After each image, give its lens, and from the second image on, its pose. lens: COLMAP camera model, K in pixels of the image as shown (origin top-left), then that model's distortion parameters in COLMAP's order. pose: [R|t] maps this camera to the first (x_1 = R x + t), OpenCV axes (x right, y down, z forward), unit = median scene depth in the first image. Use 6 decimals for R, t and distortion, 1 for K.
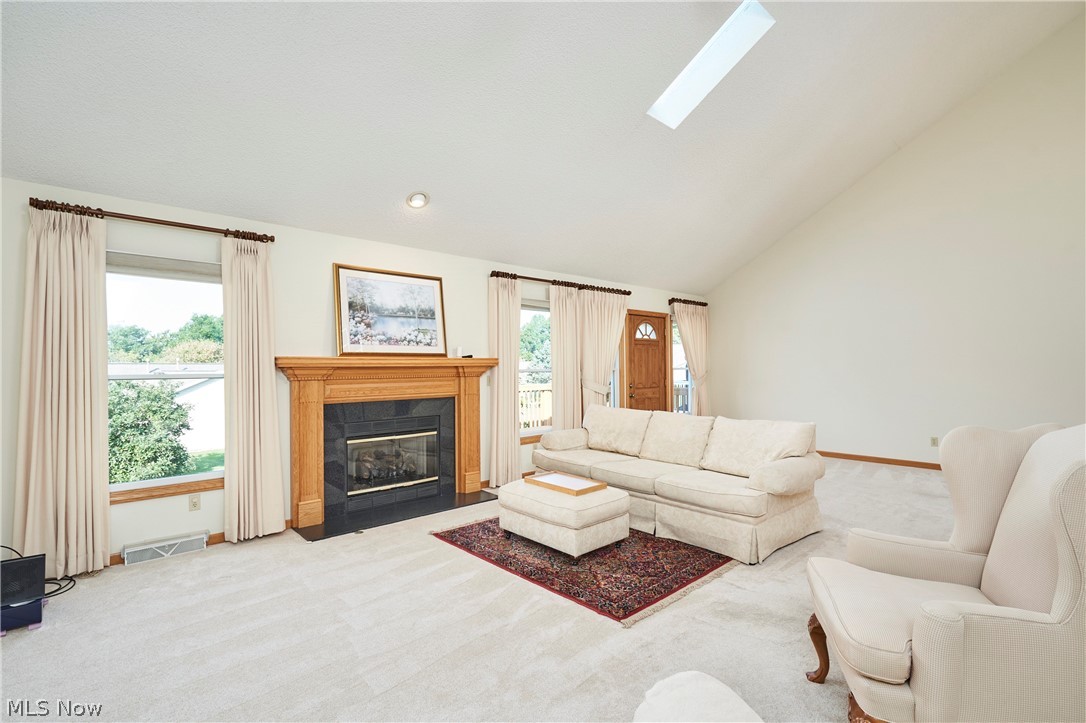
lens RADIAL K [[505.3, 0, 546.5], [0, 505.3, 365.1], [0, 0, 1]] dist [-0.000054, -0.000173]
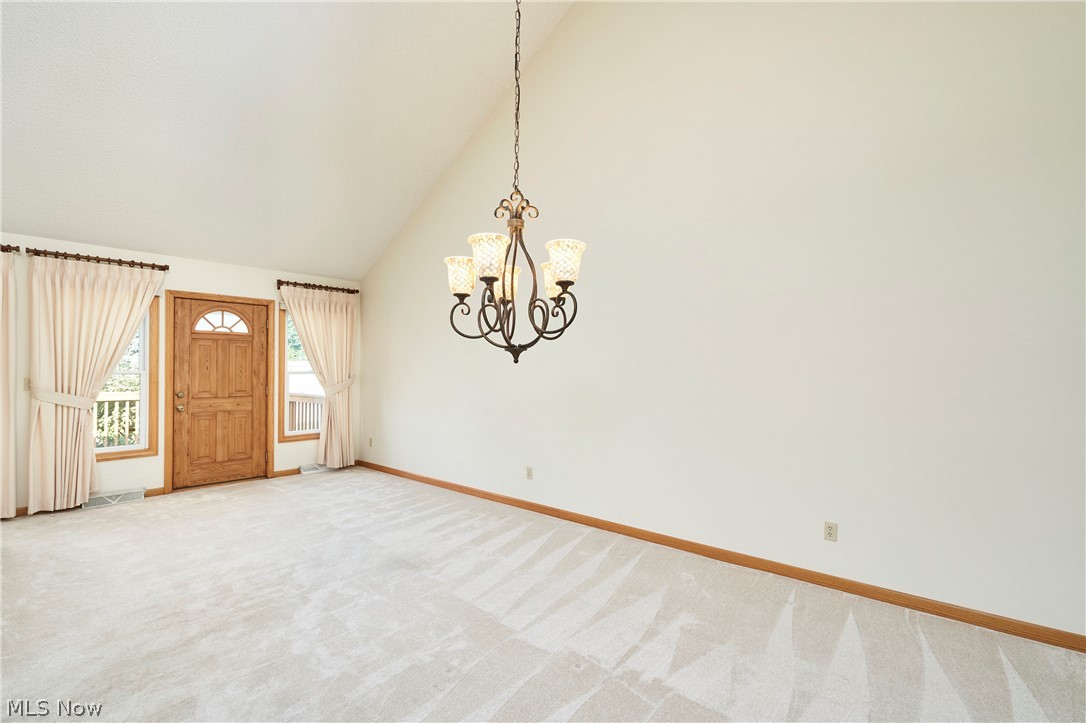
lens RADIAL K [[505.3, 0, 546.5], [0, 505.3, 365.1], [0, 0, 1]] dist [-0.000054, -0.000173]
pose [[0.993849, 0.005776, 0.110595, 0.732989], [-0.004456, 0.999916, -0.012179, 0.004780], [-0.110656, 0.011611, 0.993791, 0.253413]]
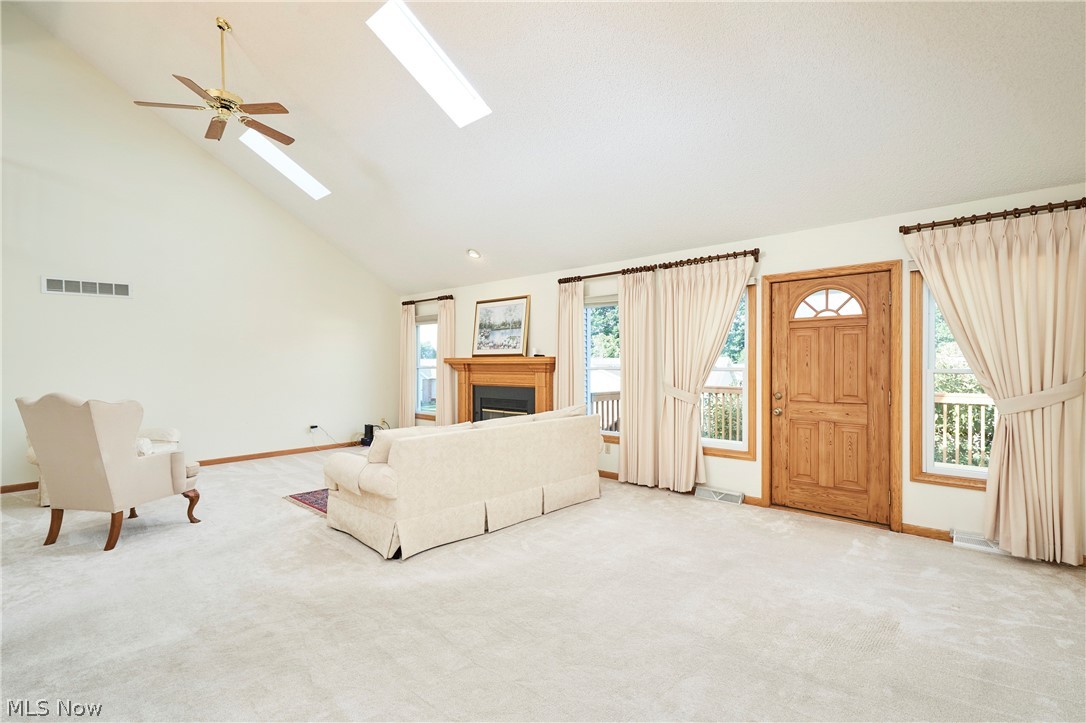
lens RADIAL K [[505.3, 0, 546.5], [0, 505.3, 365.1], [0, 0, 1]] dist [-0.000054, -0.000173]
pose [[0.082181, -0.002620, -0.996614, 0.916410], [-0.008857, 0.999955, -0.003359, 0.008753], [0.996578, 0.009103, 0.082154, 0.791240]]
